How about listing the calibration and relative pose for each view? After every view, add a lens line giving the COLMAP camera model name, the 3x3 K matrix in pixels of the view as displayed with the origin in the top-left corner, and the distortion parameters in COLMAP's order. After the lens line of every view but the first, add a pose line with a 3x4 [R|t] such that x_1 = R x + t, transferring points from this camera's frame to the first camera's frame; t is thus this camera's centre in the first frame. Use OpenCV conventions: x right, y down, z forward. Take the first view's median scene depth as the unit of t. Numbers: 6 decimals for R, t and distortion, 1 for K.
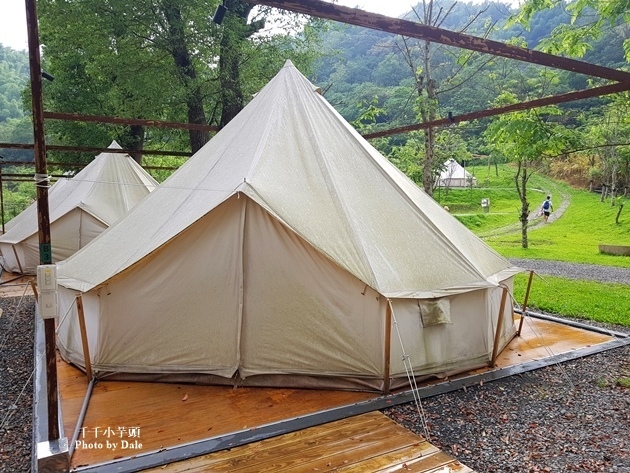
lens RADIAL K [[510.4, 0, 315.0], [0, 510.4, 236.5], [0, 0, 1]] dist [0.010992, -0.041929]
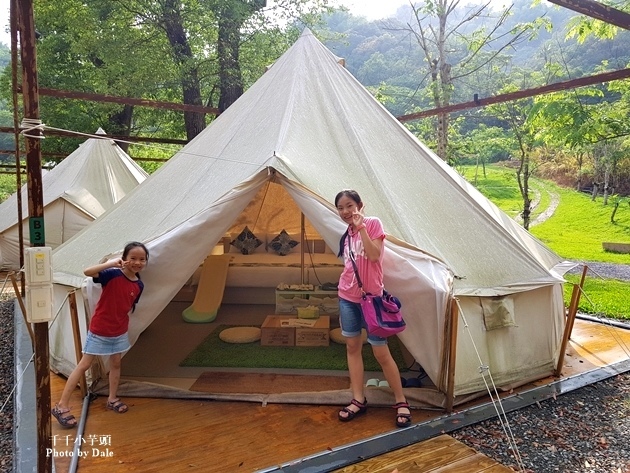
lens RADIAL K [[510.4, 0, 315.0], [0, 510.4, 236.5], [0, 0, 1]] dist [0.010992, -0.041929]
pose [[0.999374, 0.005321, 0.034967, -0.079685], [-0.005360, 0.999985, 0.001044, 0.018112], [-0.034961, -0.001231, 0.999388, 0.133218]]
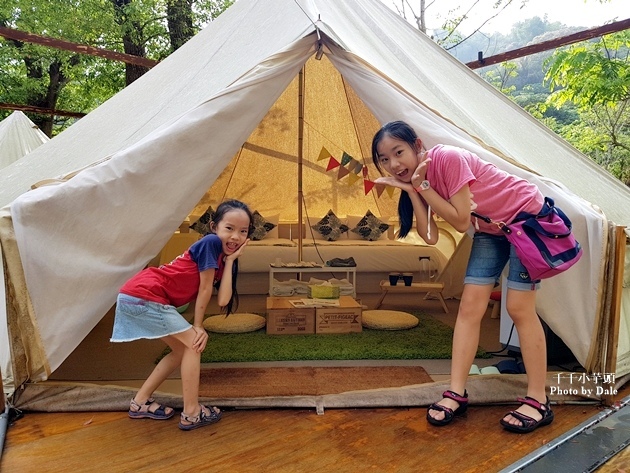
lens RADIAL K [[510.4, 0, 315.0], [0, 510.4, 236.5], [0, 0, 1]] dist [0.010992, -0.041929]
pose [[0.985631, -0.000739, 0.168909, -0.185840], [0.007365, 0.999227, -0.038605, 0.110664], [-0.168750, 0.039294, 0.984875, 0.385704]]
